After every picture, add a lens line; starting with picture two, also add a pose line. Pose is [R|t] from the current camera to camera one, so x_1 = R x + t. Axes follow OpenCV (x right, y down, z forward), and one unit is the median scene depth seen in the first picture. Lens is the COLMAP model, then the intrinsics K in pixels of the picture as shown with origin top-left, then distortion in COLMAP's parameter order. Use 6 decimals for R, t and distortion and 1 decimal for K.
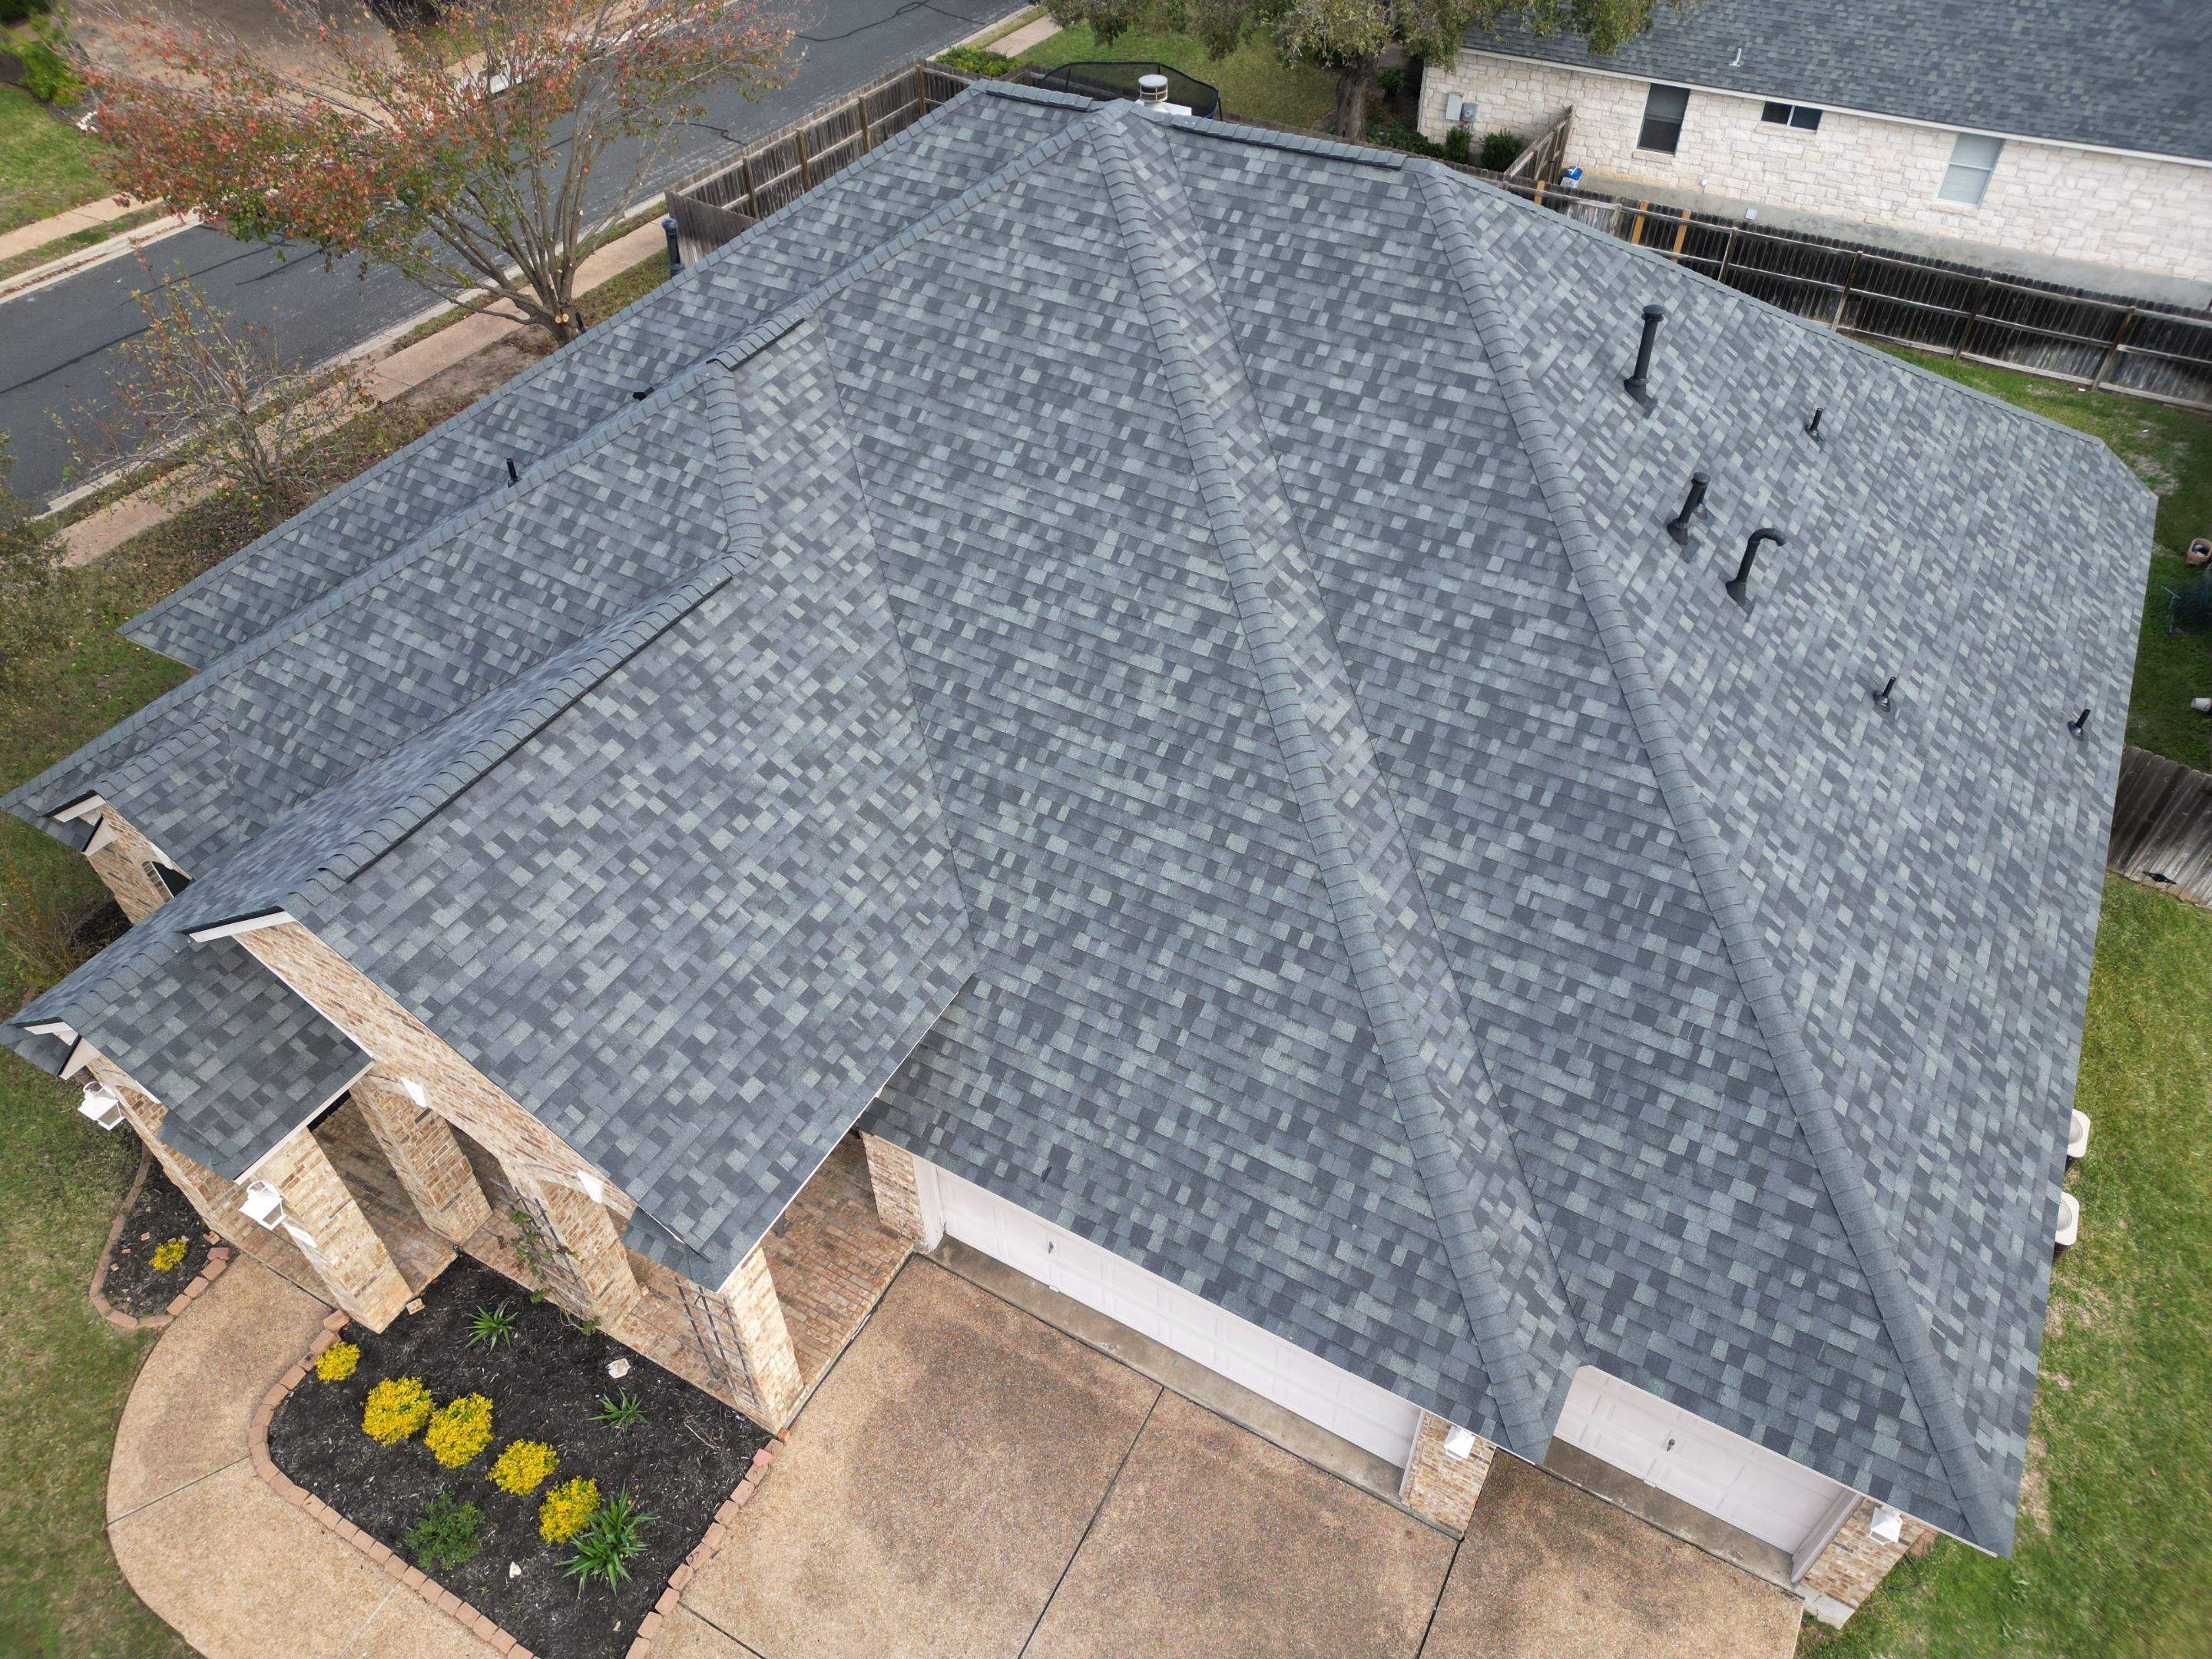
lens RADIAL K [[1530.2, 0, 1104.9], [0, 1530.2, 832.2], [0, 0, 1]] dist [0.085173, -0.082727]
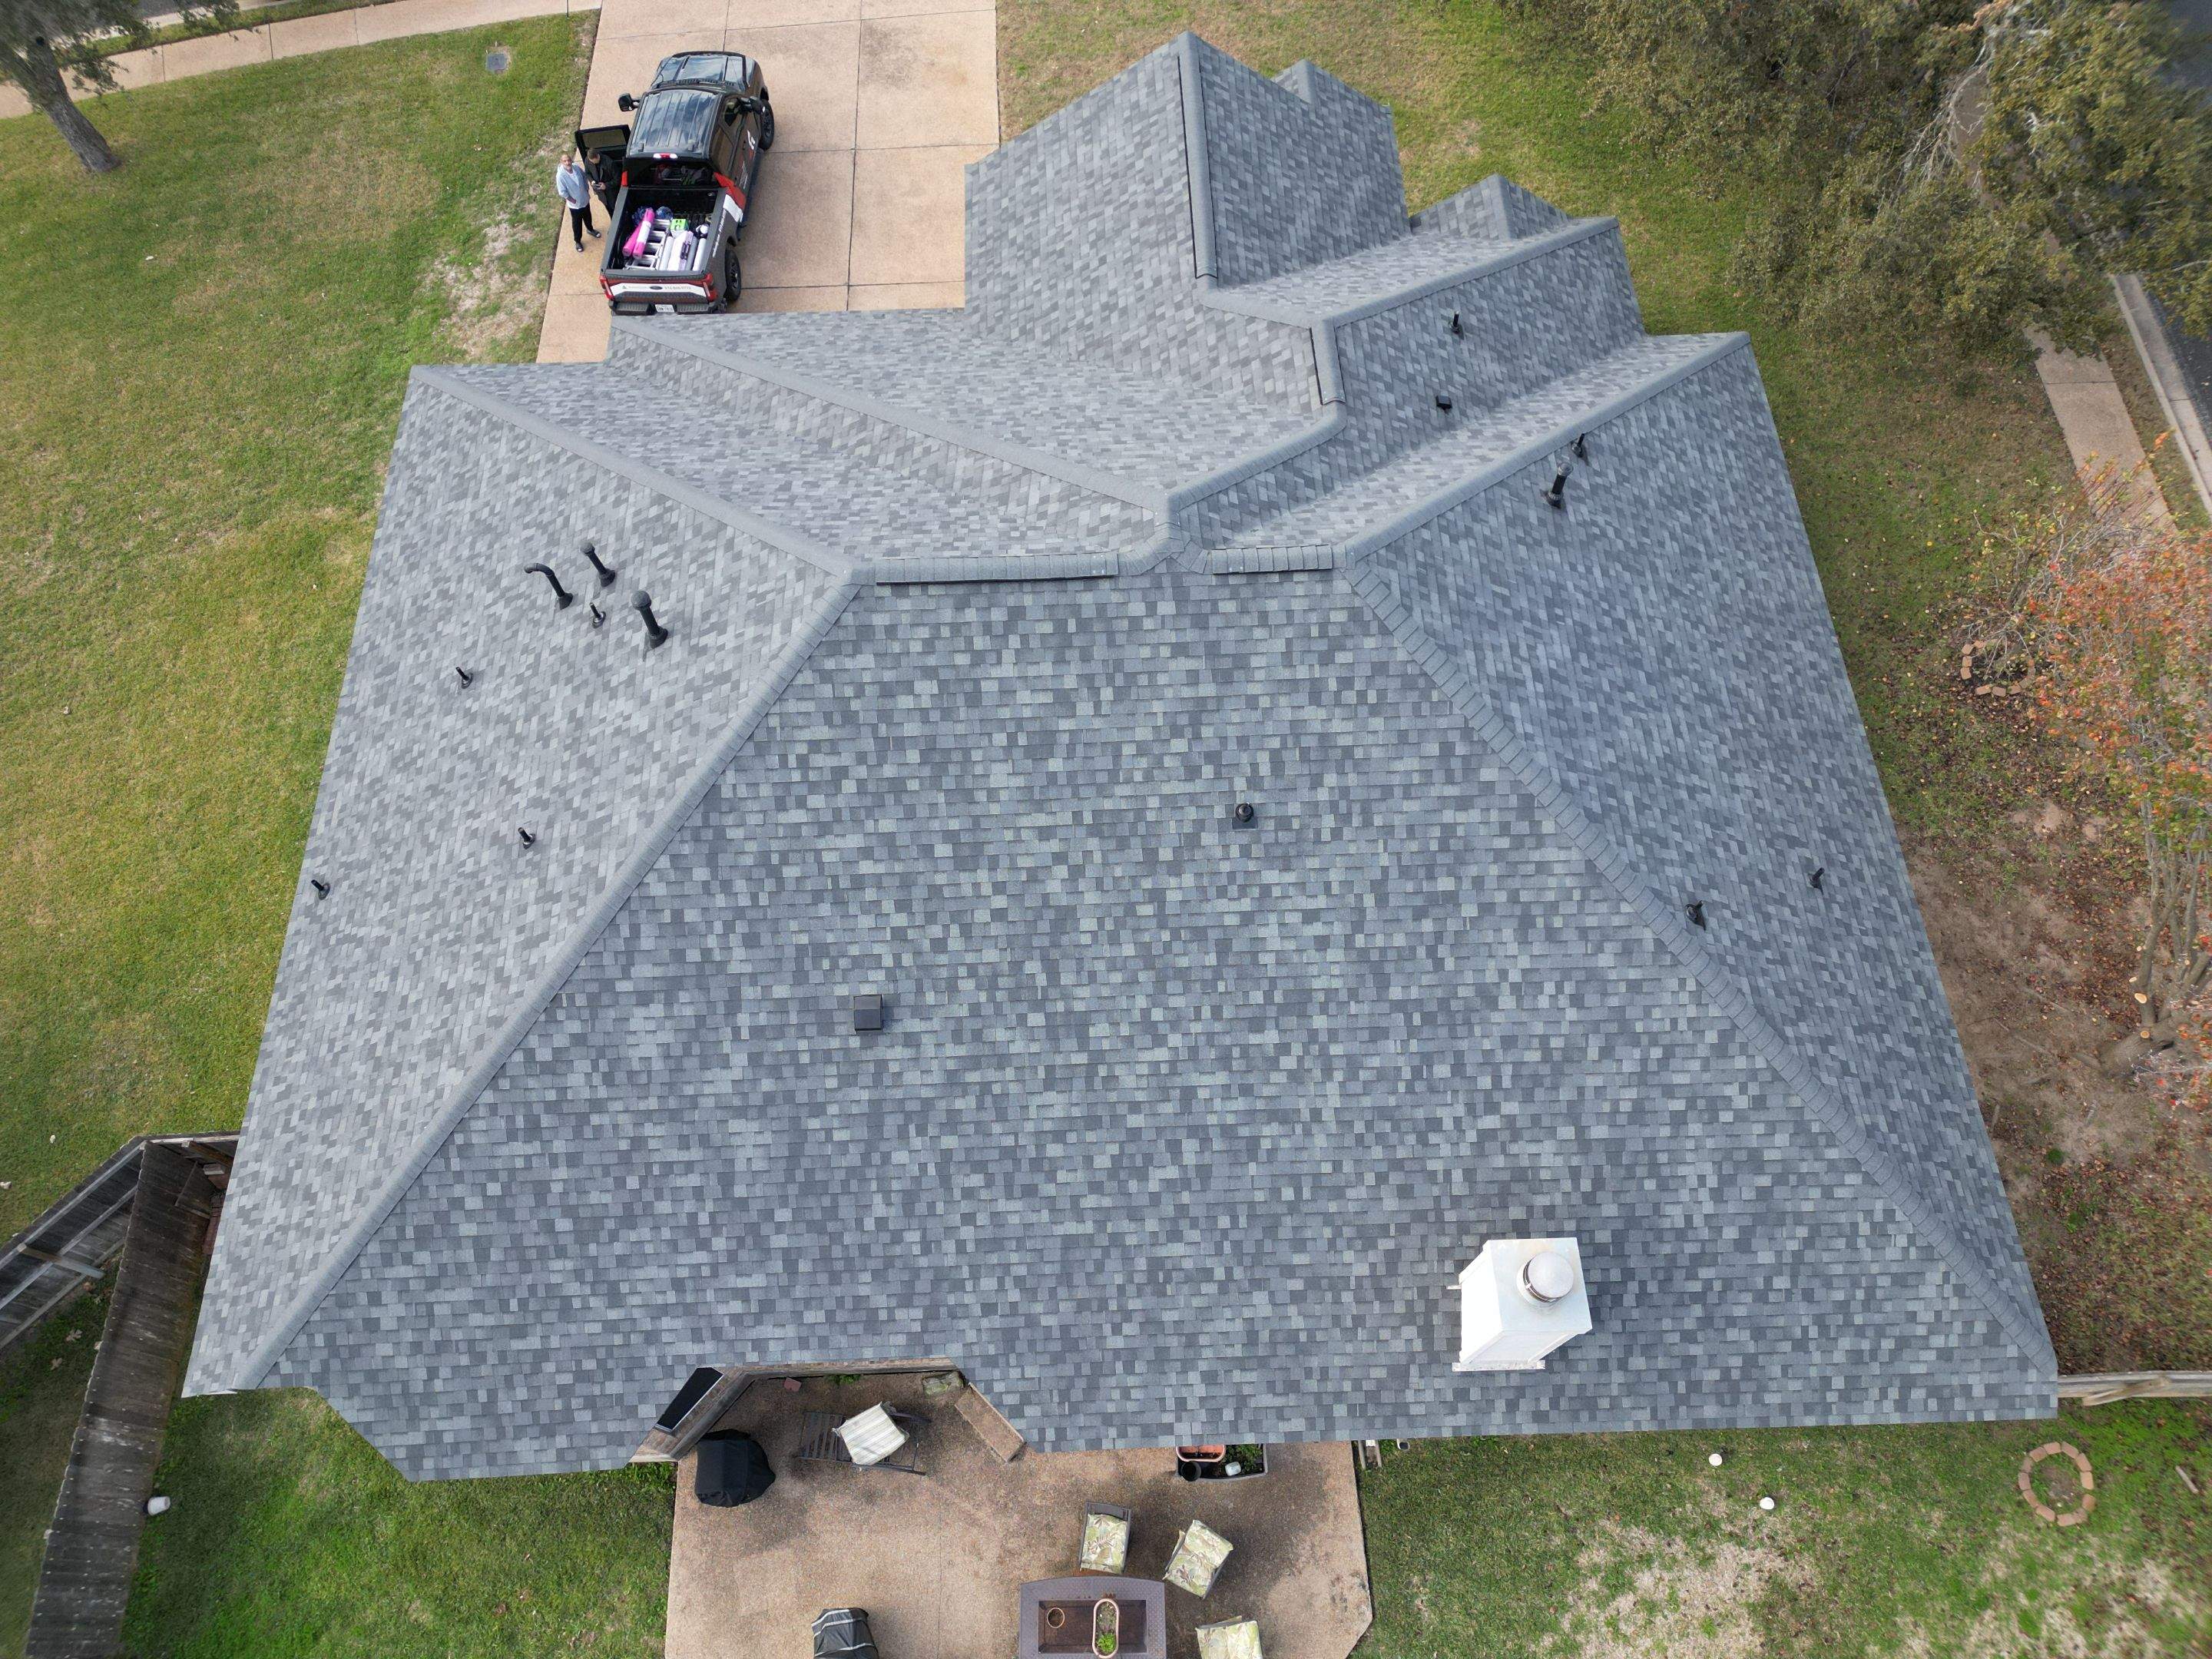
lens RADIAL K [[1513.1, 0, 1104.3], [0, 1513.1, 832.4], [0, 0, 1]] dist [0.128276, -0.145682]
pose [[-0.856870, 0.470532, -0.210649, 0.384742], [-0.342478, -0.214137, 0.914797, -1.563709], [0.385334, 0.856005, 0.344635, 0.899822]]
